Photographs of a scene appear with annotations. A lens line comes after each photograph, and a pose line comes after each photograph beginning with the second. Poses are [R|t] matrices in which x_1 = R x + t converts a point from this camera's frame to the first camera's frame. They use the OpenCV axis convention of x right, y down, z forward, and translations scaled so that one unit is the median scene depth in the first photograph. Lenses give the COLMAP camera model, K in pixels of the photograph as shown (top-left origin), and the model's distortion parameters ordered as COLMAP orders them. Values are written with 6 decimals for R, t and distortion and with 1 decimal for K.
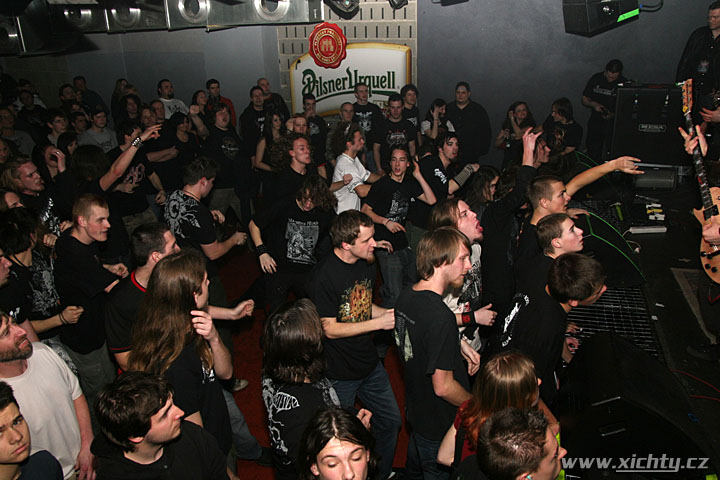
lens RADIAL K [[597.3, 0, 354.0], [0, 597.3, 245.8], [0, 0, 1]] dist [-0.107045, 0.088261]
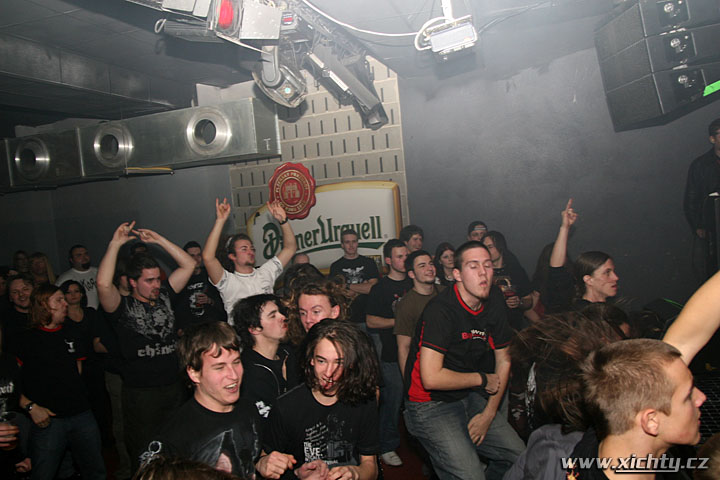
lens RADIAL K [[597.3, 0, 354.0], [0, 597.3, 245.8], [0, 0, 1]] dist [-0.107045, 0.088261]
pose [[0.998237, -0.059358, 0.000638, 0.032601], [0.056956, 0.954692, -0.292096, -0.037033], [0.016729, 0.291617, 0.956389, 0.276400]]
